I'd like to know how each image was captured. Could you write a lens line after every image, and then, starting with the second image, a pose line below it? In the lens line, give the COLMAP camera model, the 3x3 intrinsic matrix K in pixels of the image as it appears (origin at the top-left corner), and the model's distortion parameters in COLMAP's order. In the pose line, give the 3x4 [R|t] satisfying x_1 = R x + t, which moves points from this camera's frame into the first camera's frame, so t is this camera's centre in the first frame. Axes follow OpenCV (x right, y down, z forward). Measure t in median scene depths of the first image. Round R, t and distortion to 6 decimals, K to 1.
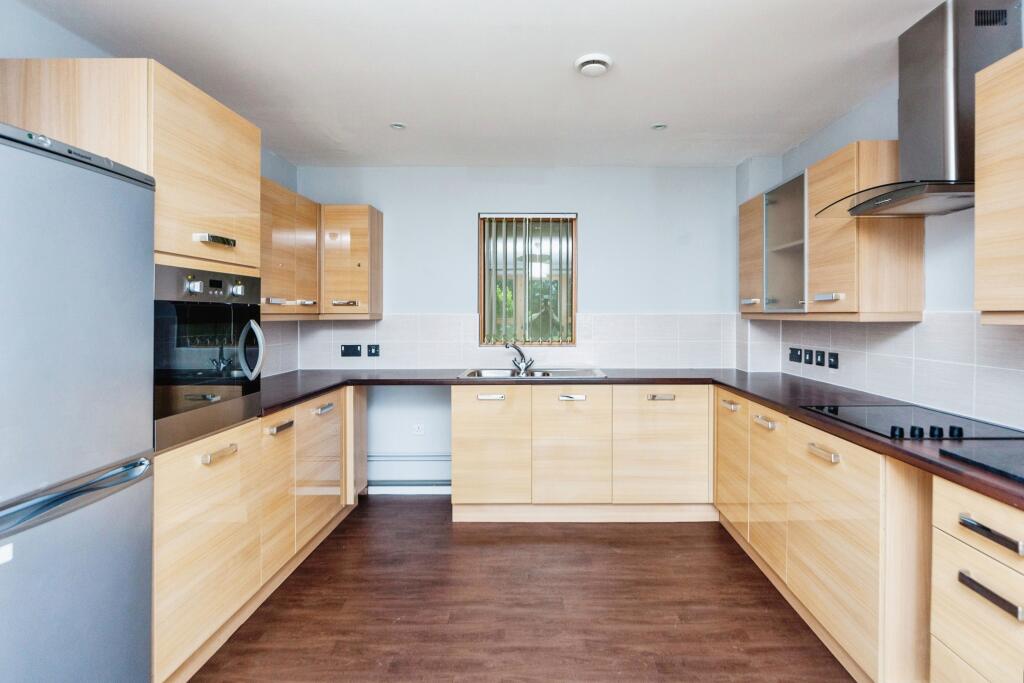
lens RADIAL K [[479.6, 0, 513.9], [0, 479.6, 315.2], [0, 0, 1]] dist [-0.000017, -0.000077]
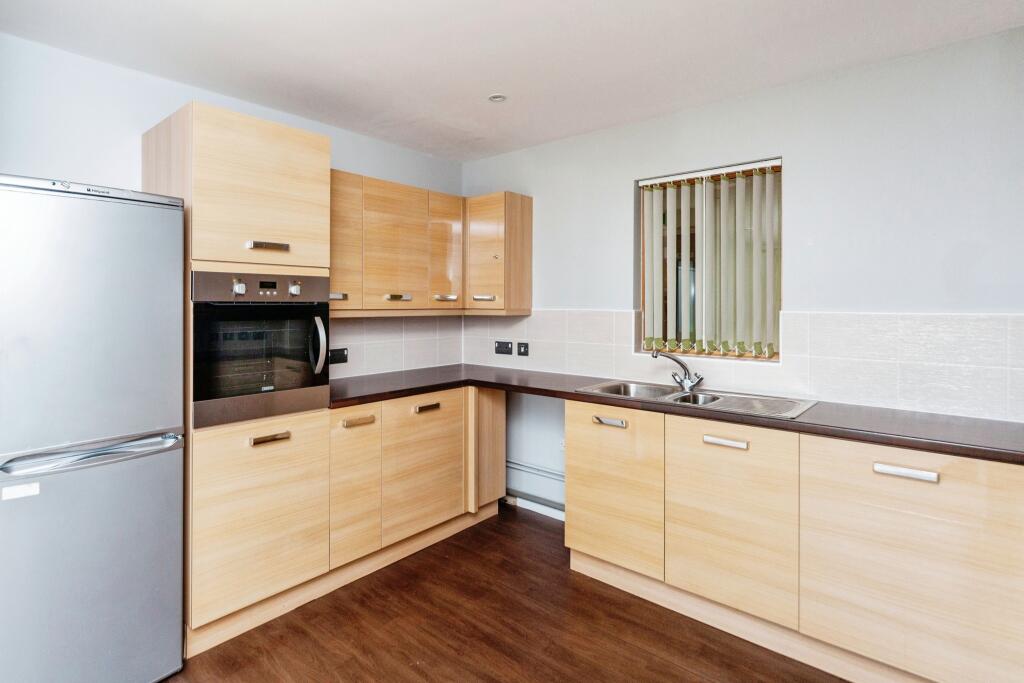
lens RADIAL K [[496.3, 0, 511.6], [0, 496.3, 298.9], [0, 0, 1]] dist [0.000624, -0.000159]
pose [[0.759041, -0.002452, -0.651039, 0.376877], [-0.004019, 0.999956, -0.008452, -0.017162], [0.651031, 0.009032, 0.758997, 0.330289]]
